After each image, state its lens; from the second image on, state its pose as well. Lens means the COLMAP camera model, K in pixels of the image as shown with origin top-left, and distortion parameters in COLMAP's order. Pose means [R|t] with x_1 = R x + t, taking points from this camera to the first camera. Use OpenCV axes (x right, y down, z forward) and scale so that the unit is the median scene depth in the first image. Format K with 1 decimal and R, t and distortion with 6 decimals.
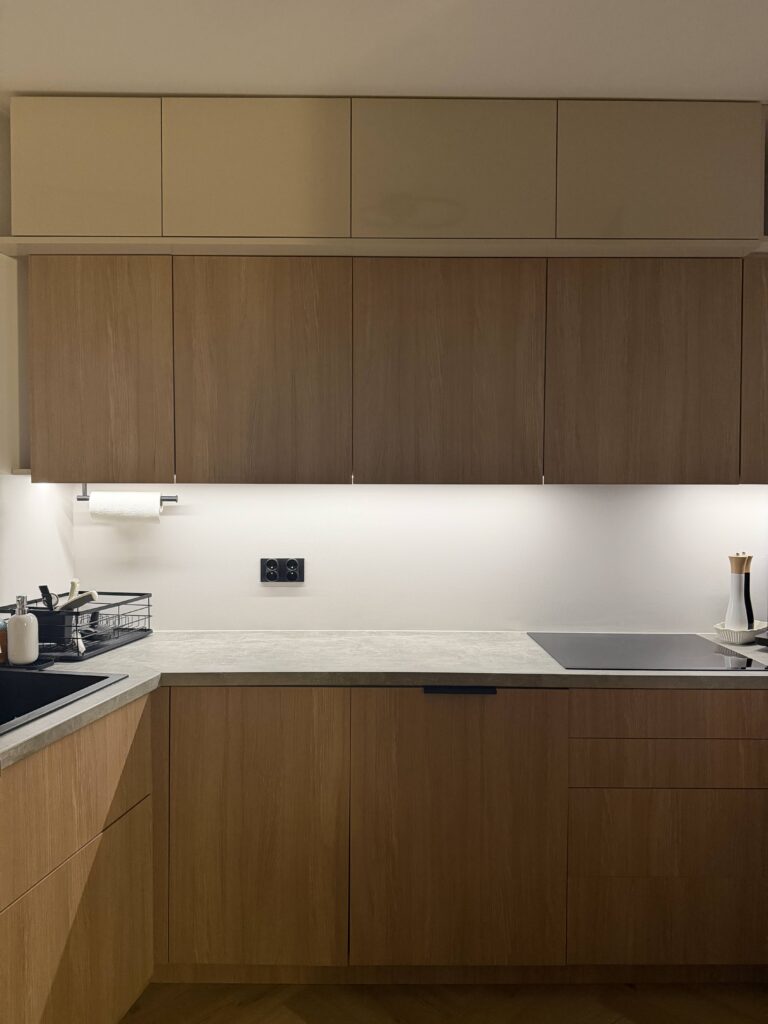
lens RADIAL K [[718.4, 0, 384.0], [0, 718.4, 512.0], [0, 0, 1]] dist [0.115460, -0.151613]
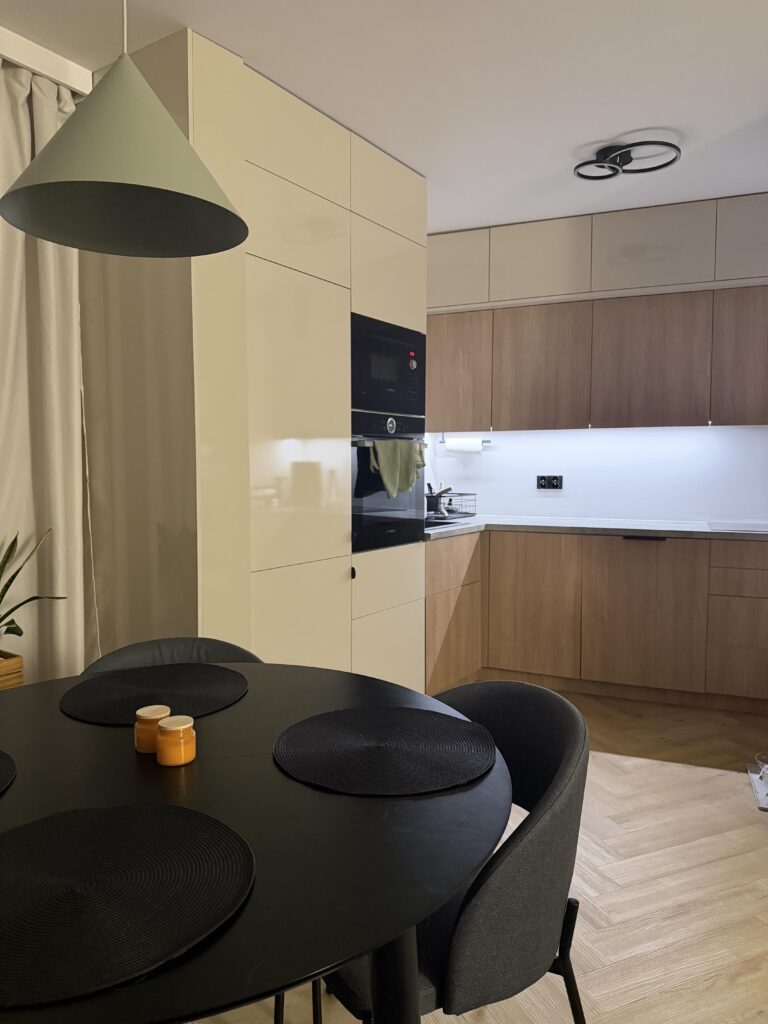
lens RADIAL K [[718.4, 0, 384.0], [0, 718.4, 512.0], [0, 0, 1]] dist [0.115460, -0.151613]
pose [[0.922803, 0.020738, -0.384714, 0.188242], [-0.005868, 0.999191, 0.039786, 0.101662], [0.385228, -0.034457, 0.922178, -0.881158]]
